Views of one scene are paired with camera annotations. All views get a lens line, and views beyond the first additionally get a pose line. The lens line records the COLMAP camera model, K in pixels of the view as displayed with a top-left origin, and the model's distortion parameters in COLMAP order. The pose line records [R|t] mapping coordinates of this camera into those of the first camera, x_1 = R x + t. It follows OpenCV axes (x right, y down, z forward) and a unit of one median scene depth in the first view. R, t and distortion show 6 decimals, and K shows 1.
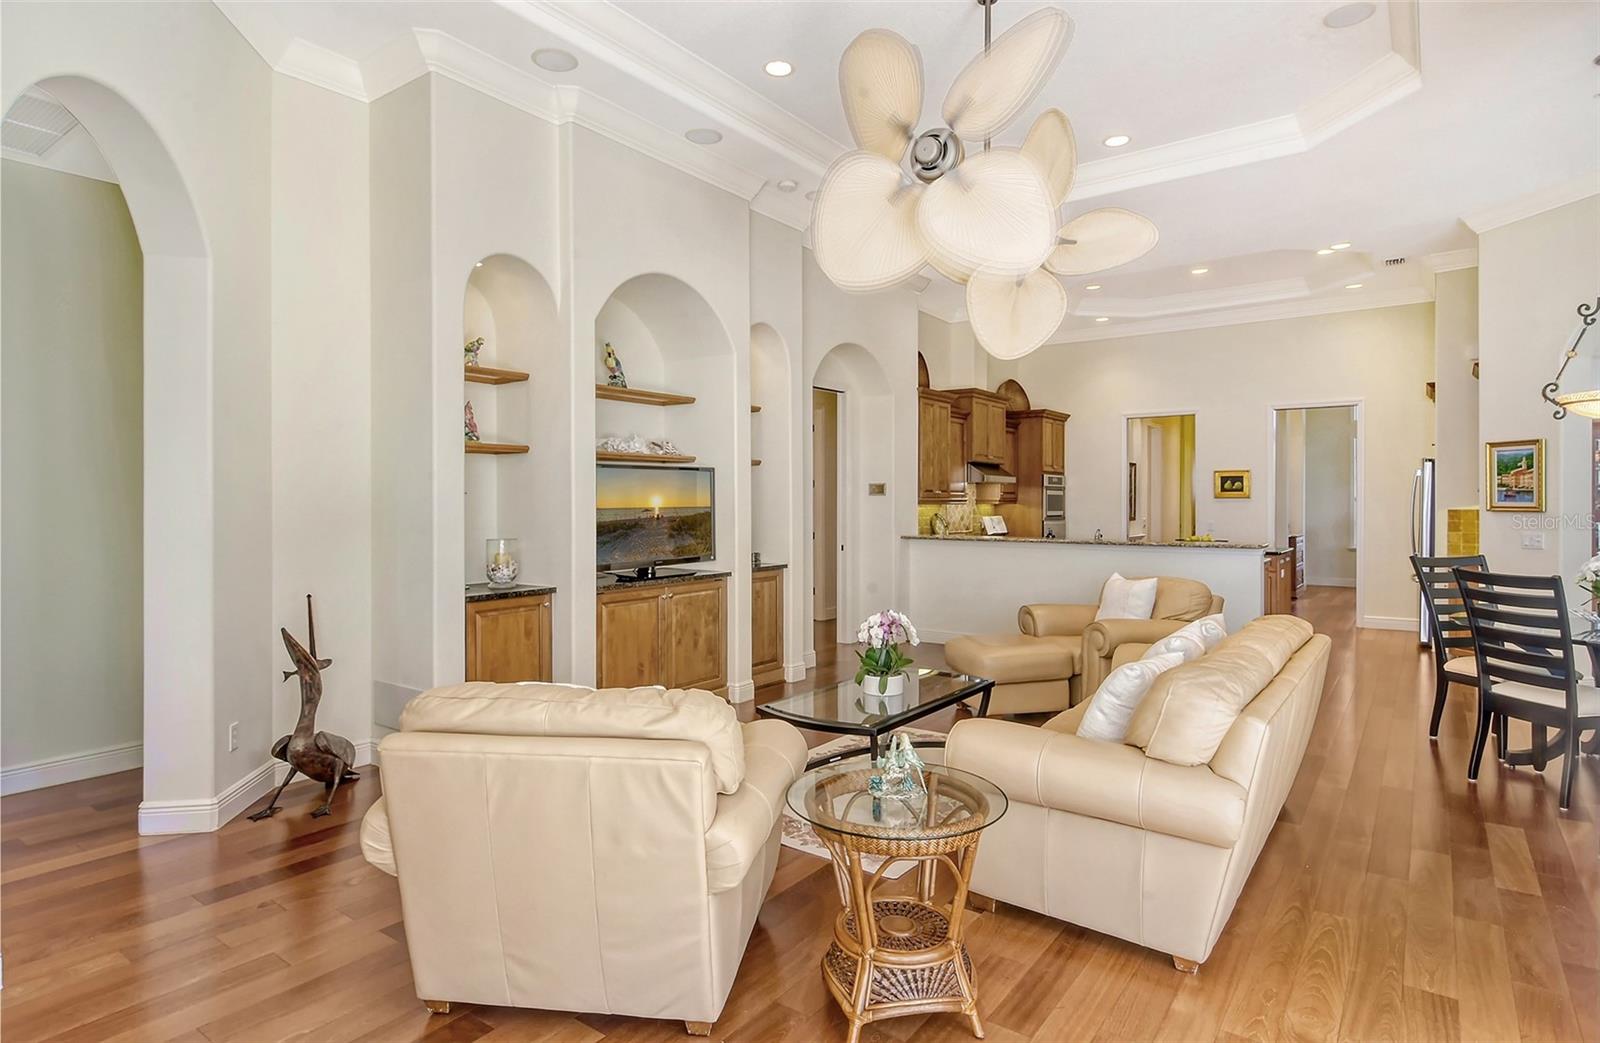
lens RADIAL K [[857.1, 0, 803.7], [0, 857.1, 499.6], [0, 0, 1]] dist [0.050793, -0.032135]
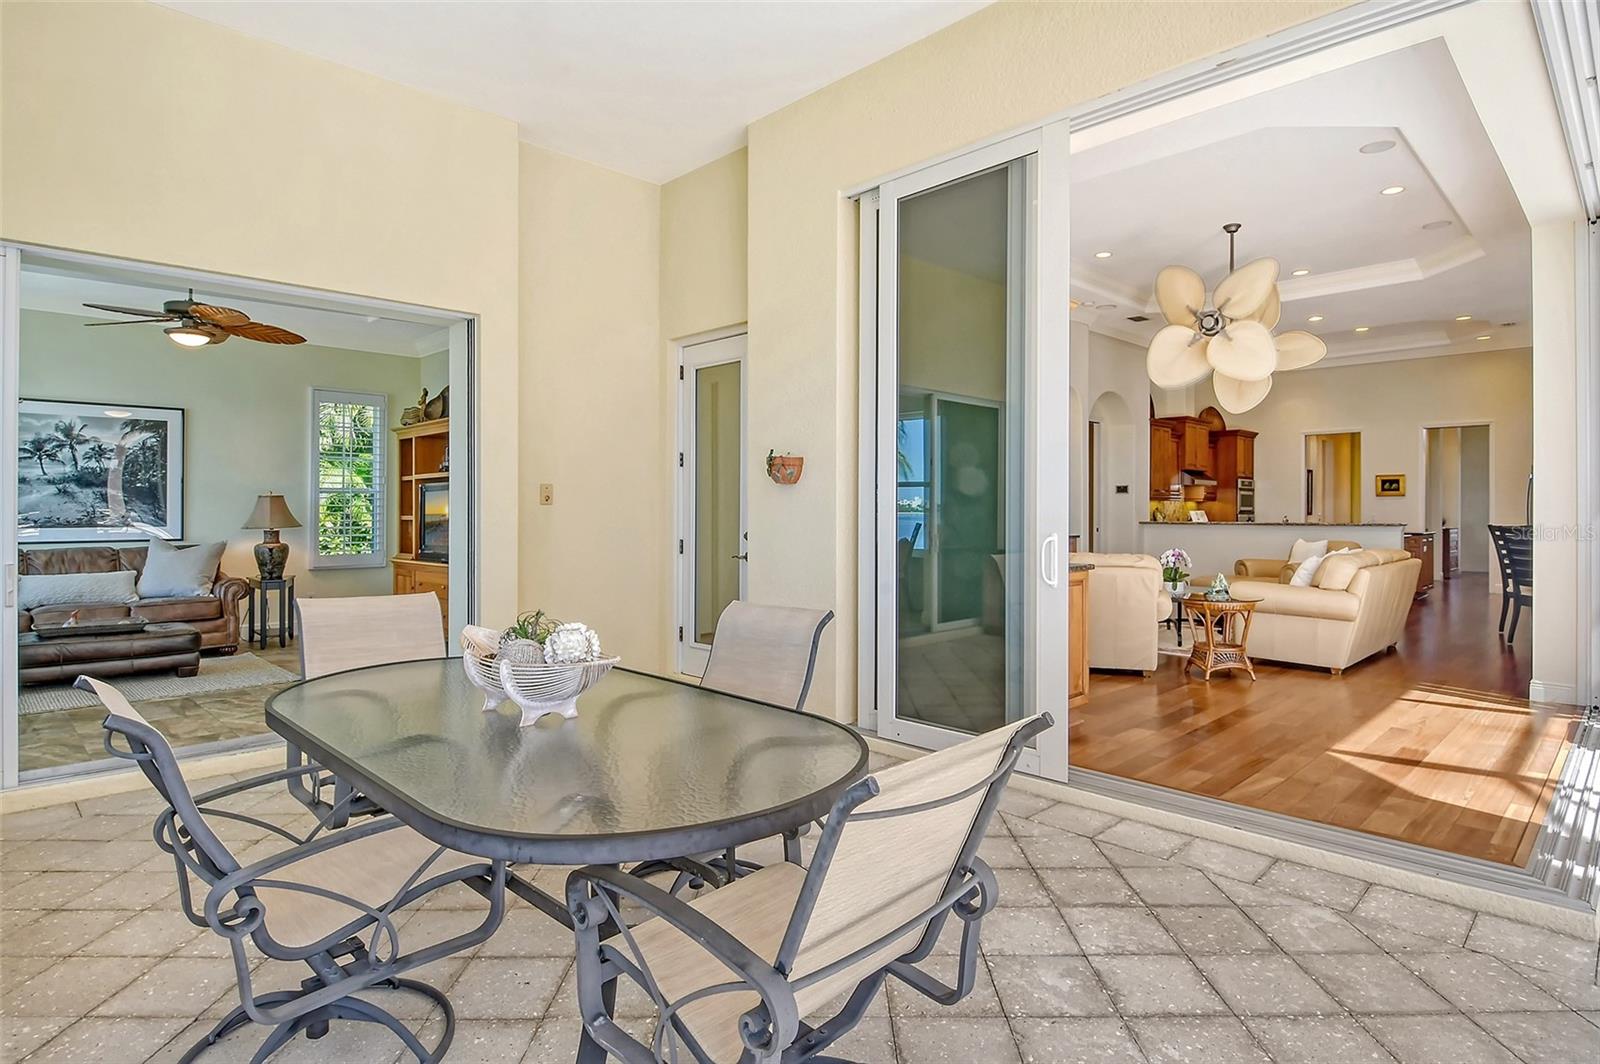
lens RADIAL K [[854.6, 0, 791.3], [0, 854.6, 517.0], [0, 0, 1]] dist [-0.001189, -0.017160]
pose [[0.984152, 0.001141, -0.177323, -0.192000], [0.000651, 0.999949, 0.010045, 0.018228], [0.177326, -0.010001, 0.984101, -0.482274]]
